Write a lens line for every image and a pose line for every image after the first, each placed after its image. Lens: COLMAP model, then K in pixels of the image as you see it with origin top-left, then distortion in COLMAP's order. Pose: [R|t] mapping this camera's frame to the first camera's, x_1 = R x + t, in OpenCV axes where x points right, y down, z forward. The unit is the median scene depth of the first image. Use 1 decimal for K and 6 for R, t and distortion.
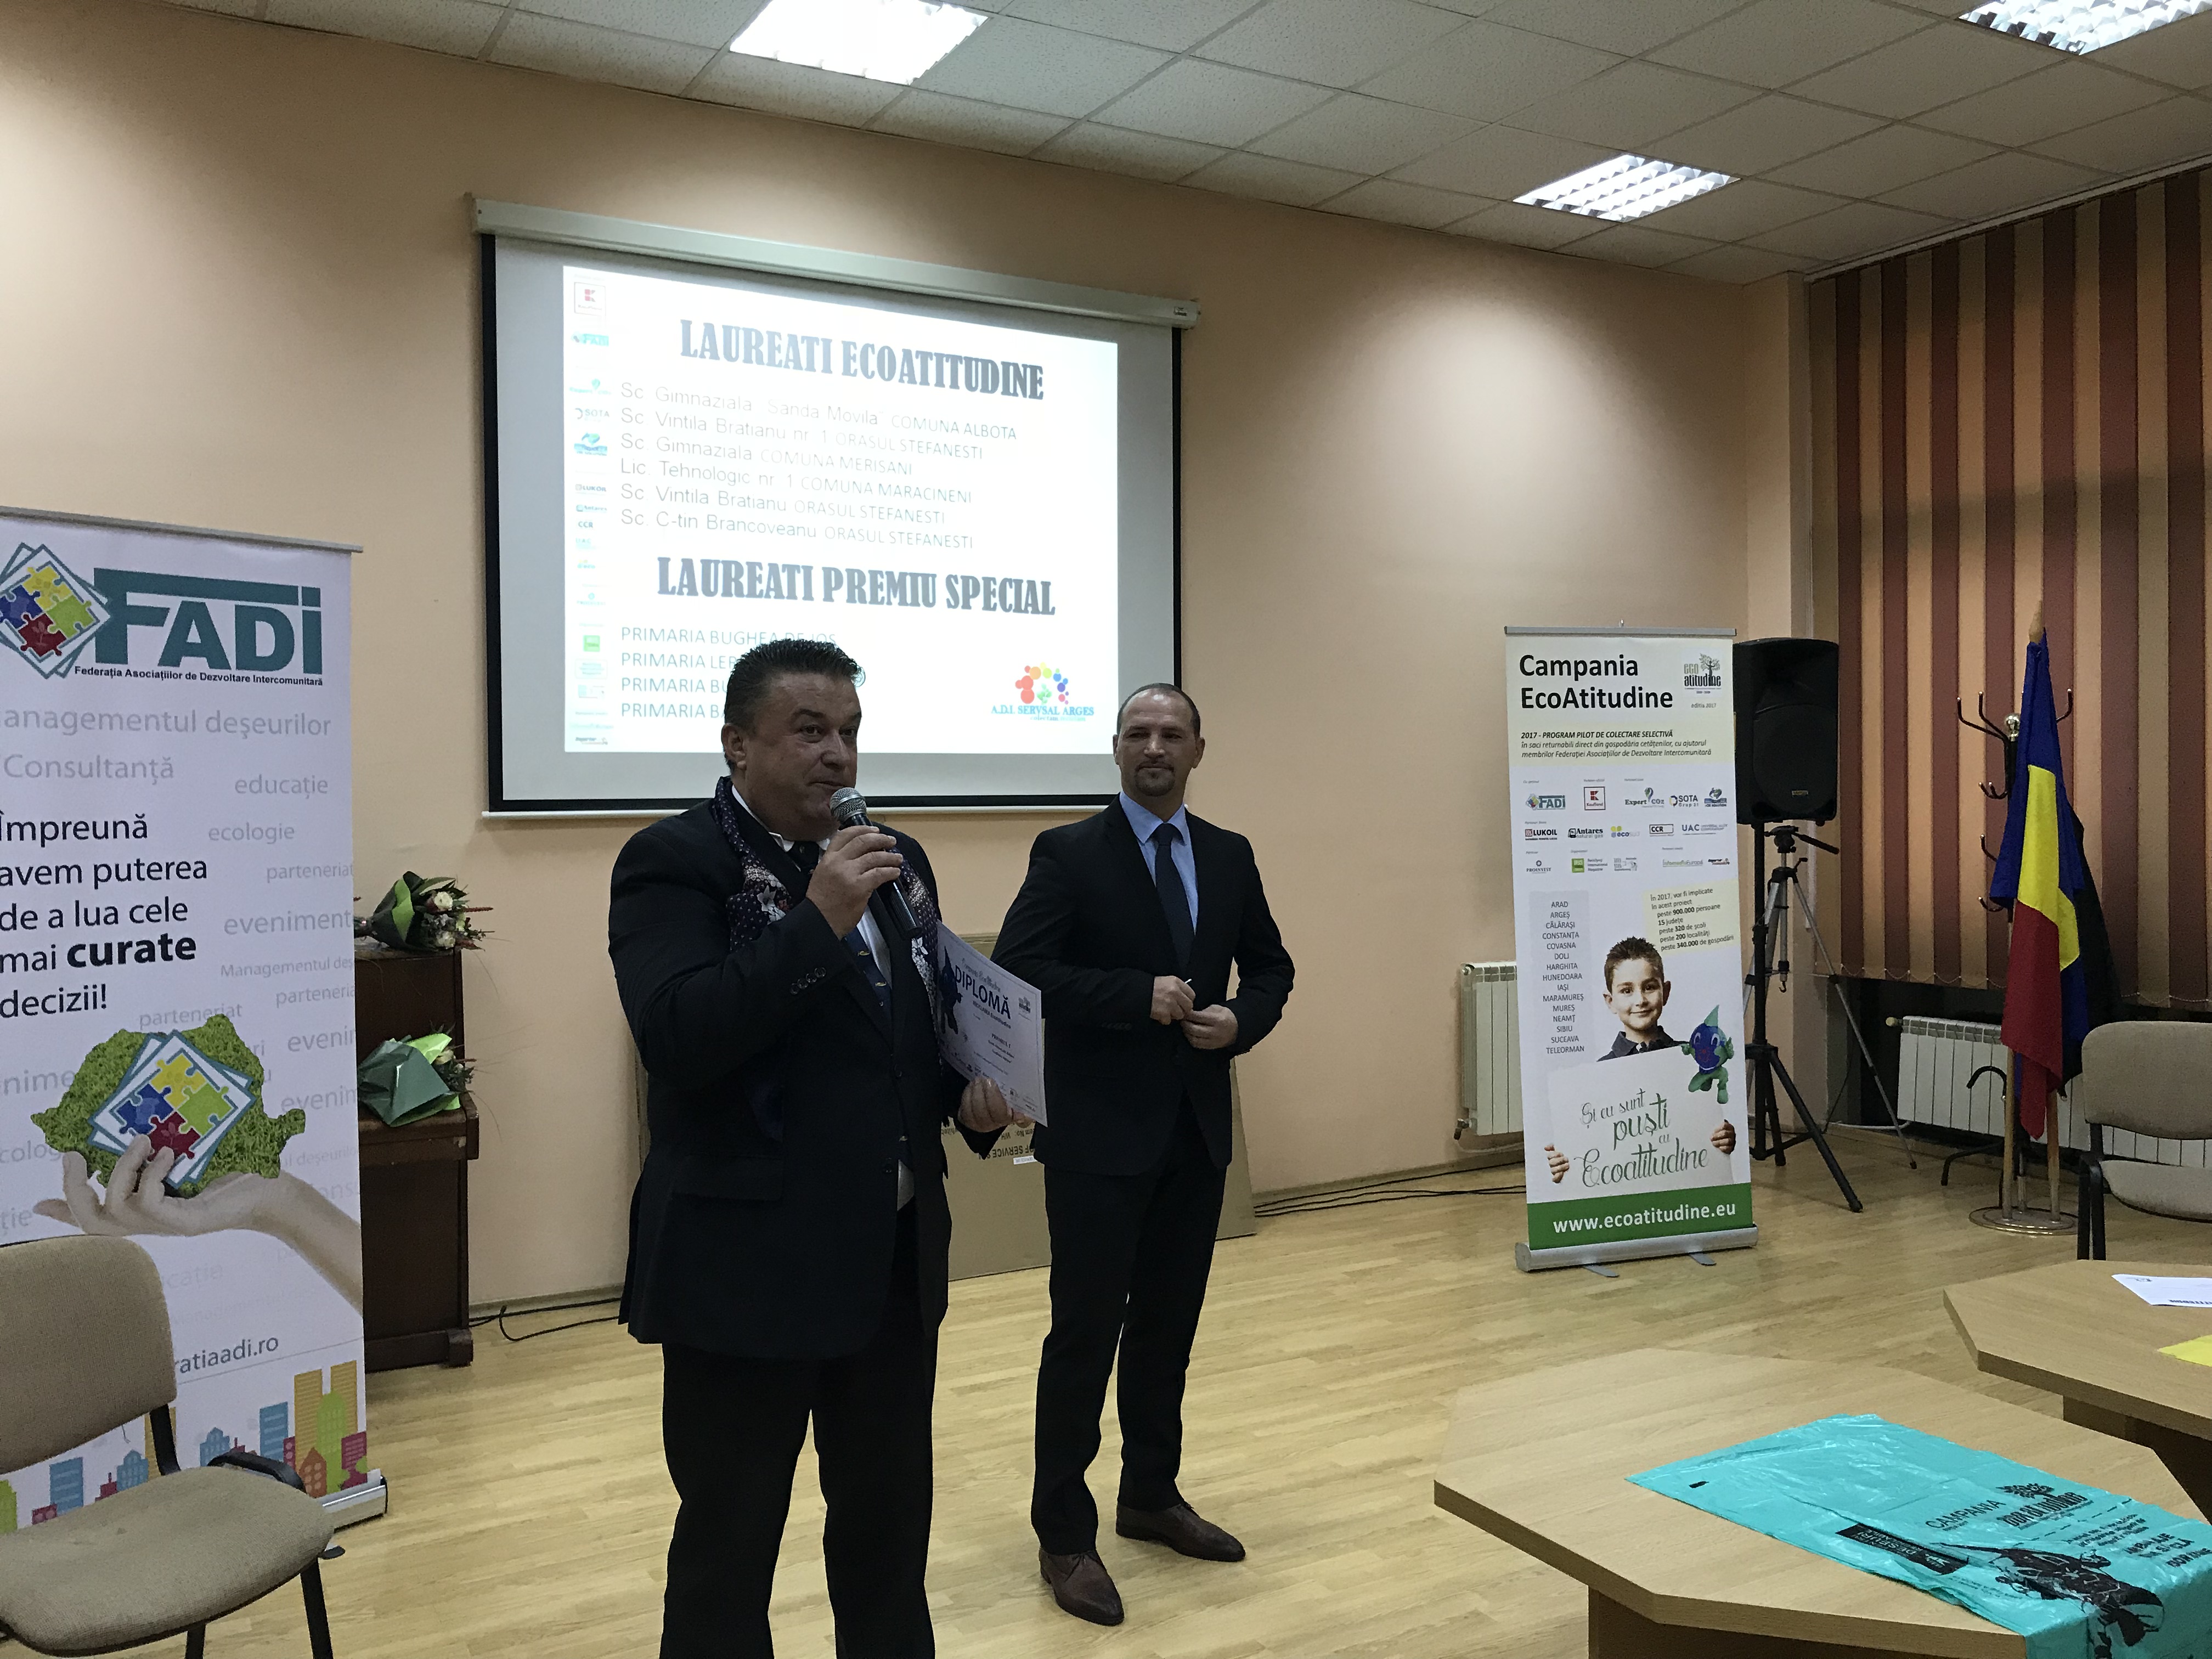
lens RADIAL K [[1829.3, 0, 1106.0], [0, 1829.3, 829.5], [0, 0, 1]] dist [-0.003904, -0.015879]
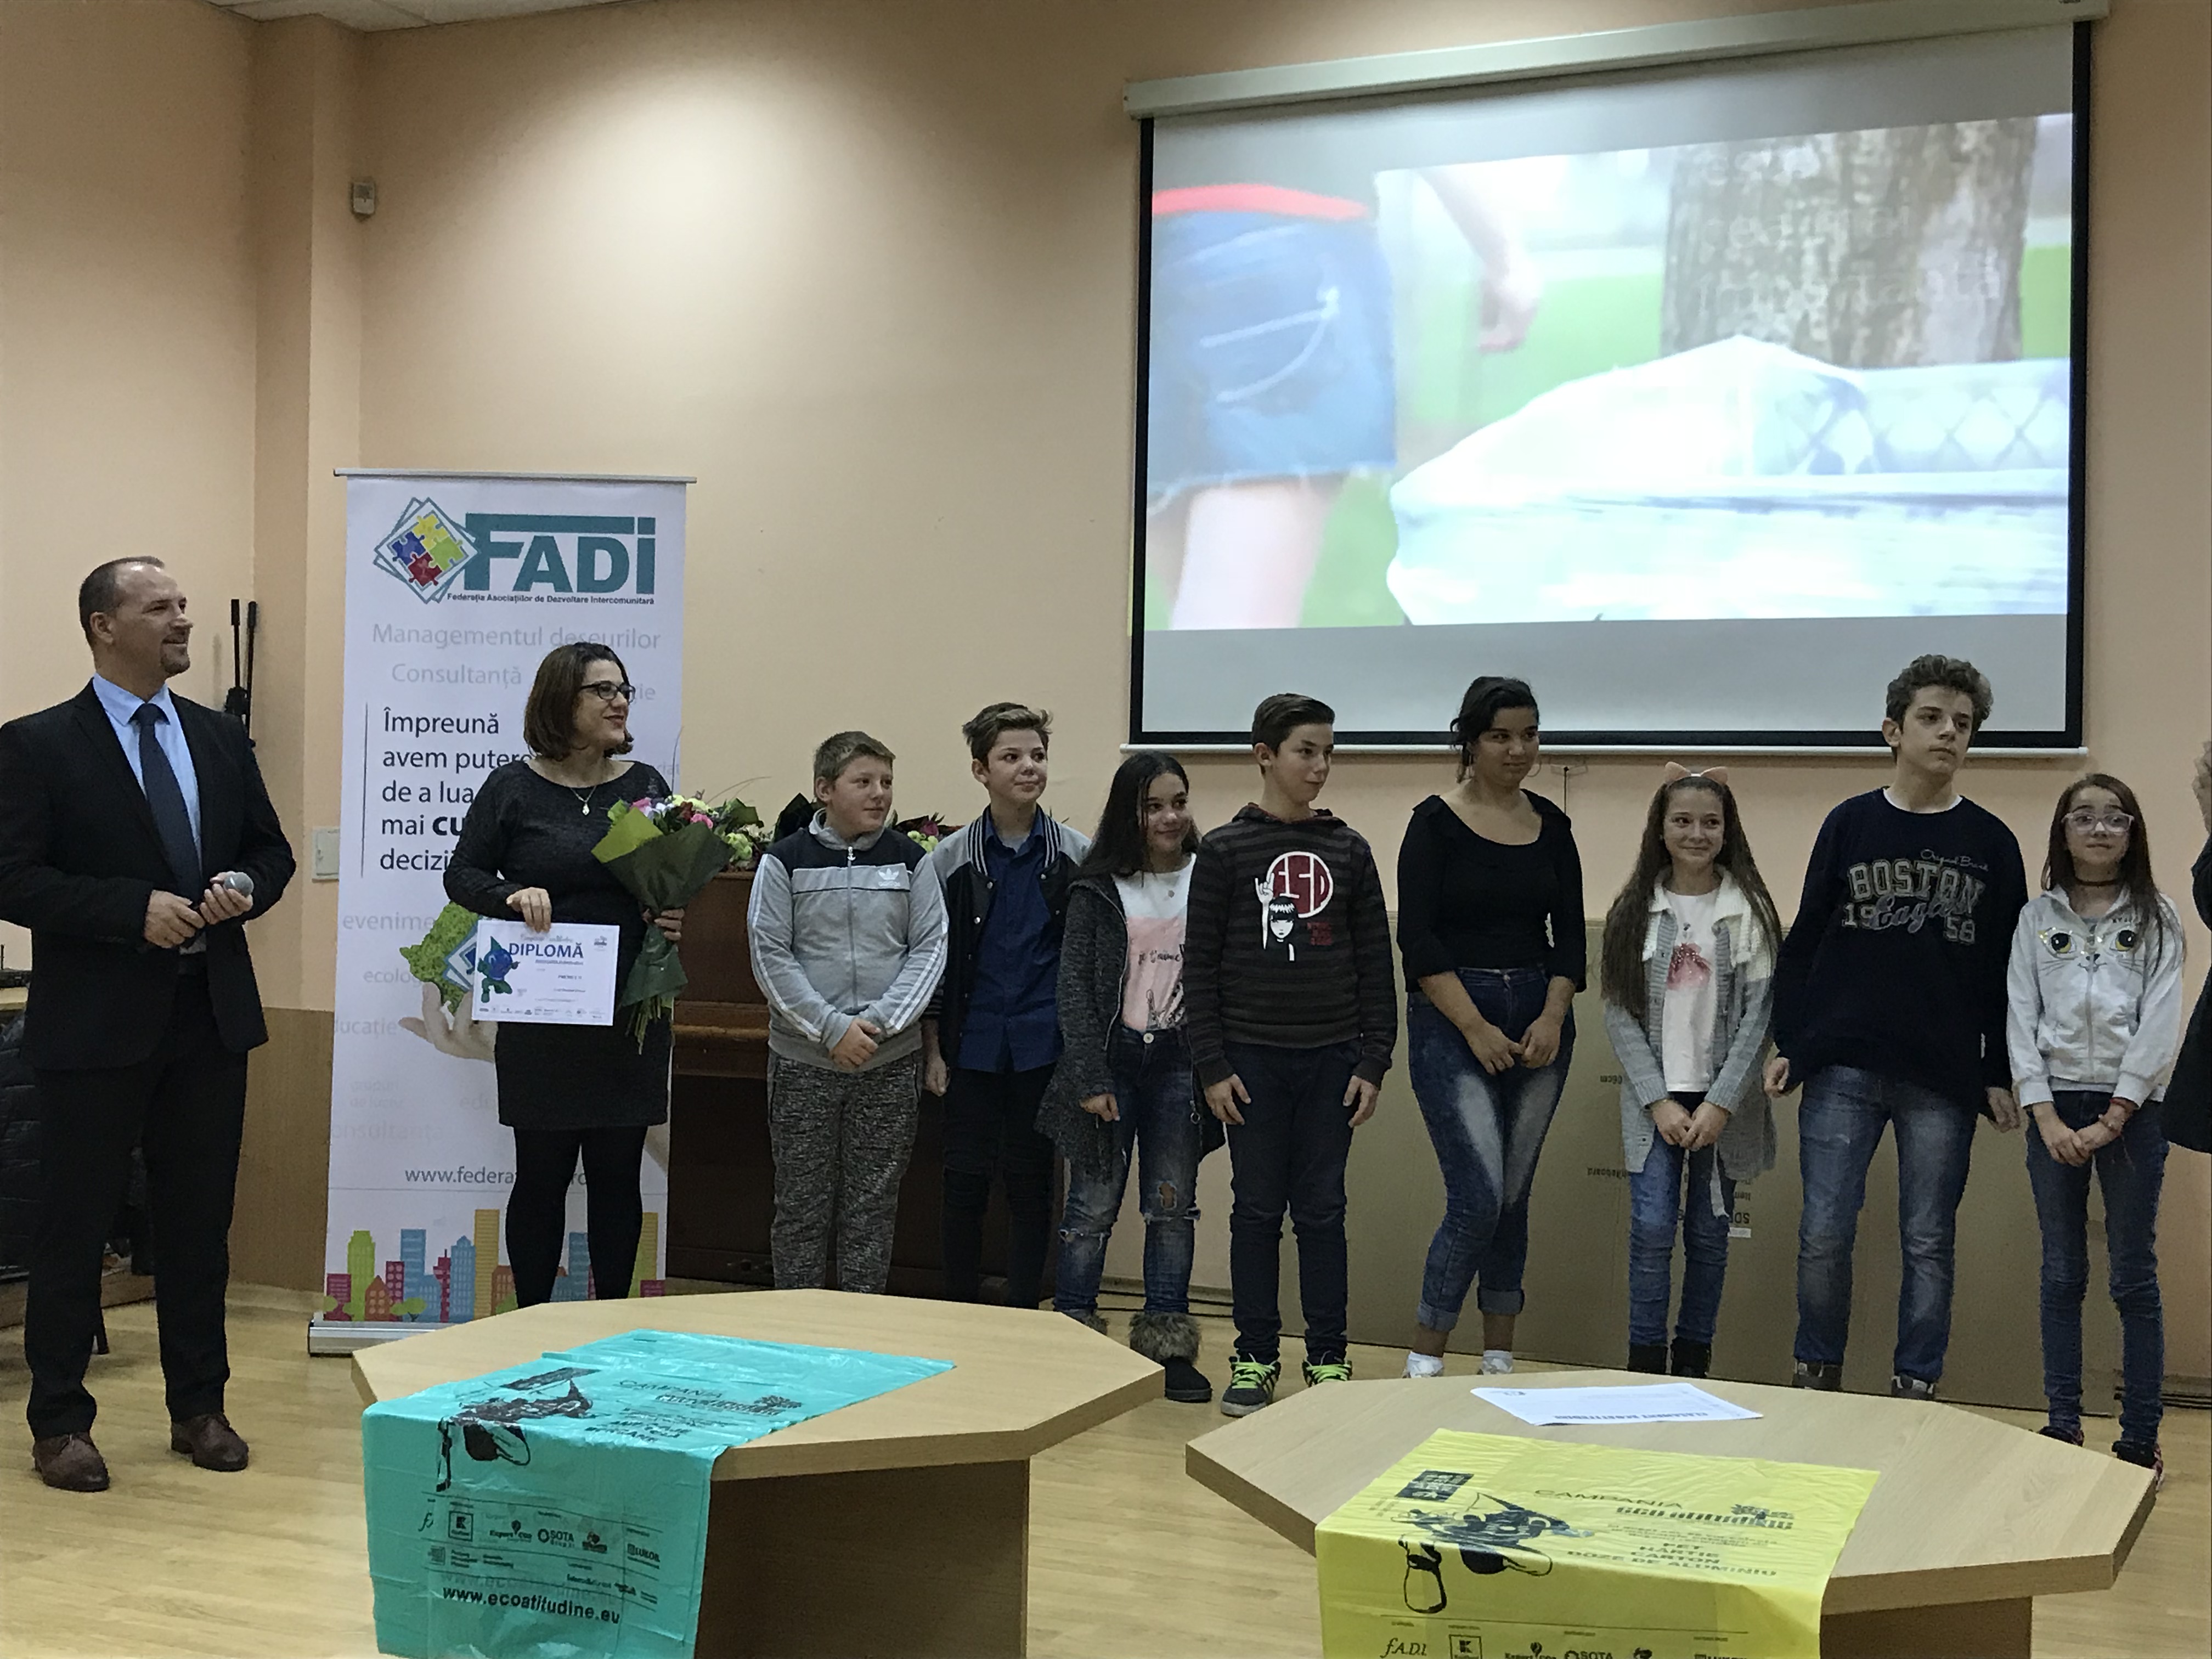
lens RADIAL K [[2858.1, 0, 1106.0], [0, 2858.1, 829.5], [0, 0, 1]] dist [0.204553, -0.829324]
pose [[0.578138, 0.017539, -0.815751, 0.750983], [-0.037633, 0.999278, -0.005187, 0.037380], [0.815071, 0.033698, 0.578380, 0.133882]]
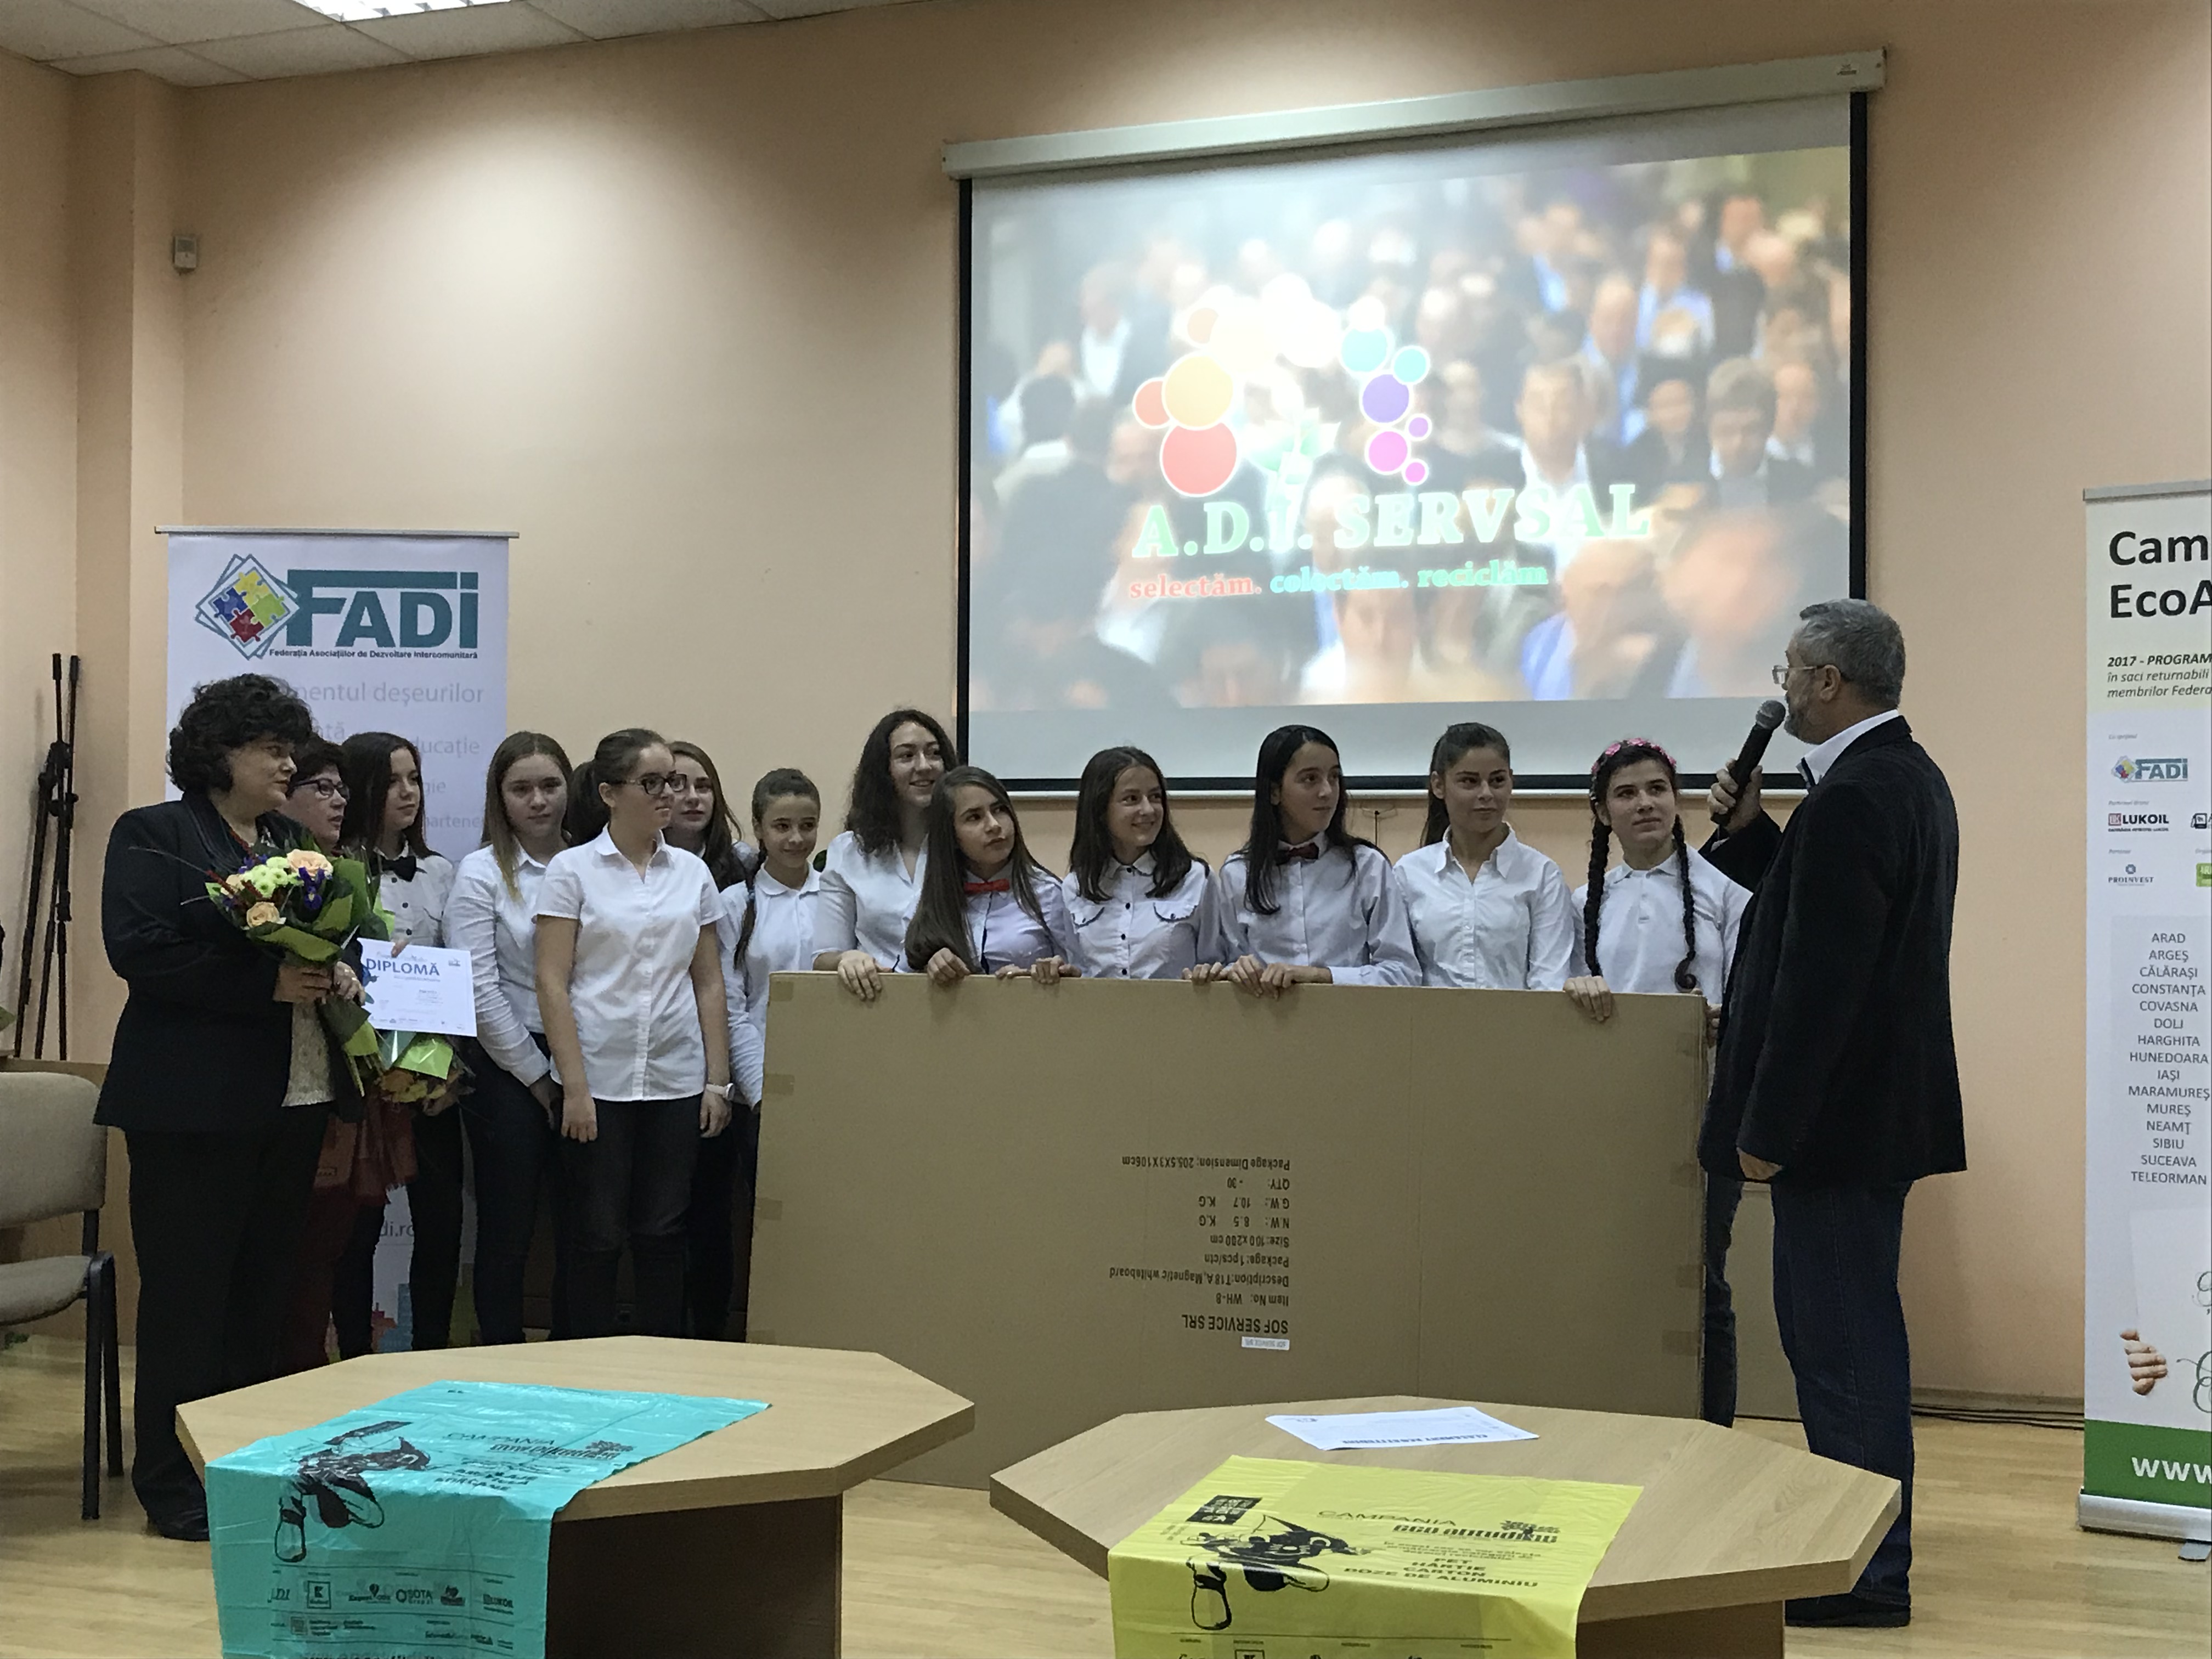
lens RADIAL K [[2865.0, 0, 1113.4], [0, 2865.0, 837.2], [0, 0, 1]] dist [0.140947, -0.522728]
pose [[0.623465, 0.003281, -0.781844, 0.775592], [-0.026981, 0.999486, -0.017321, 0.033491], [0.781385, 0.031894, 0.623233, 0.126810]]
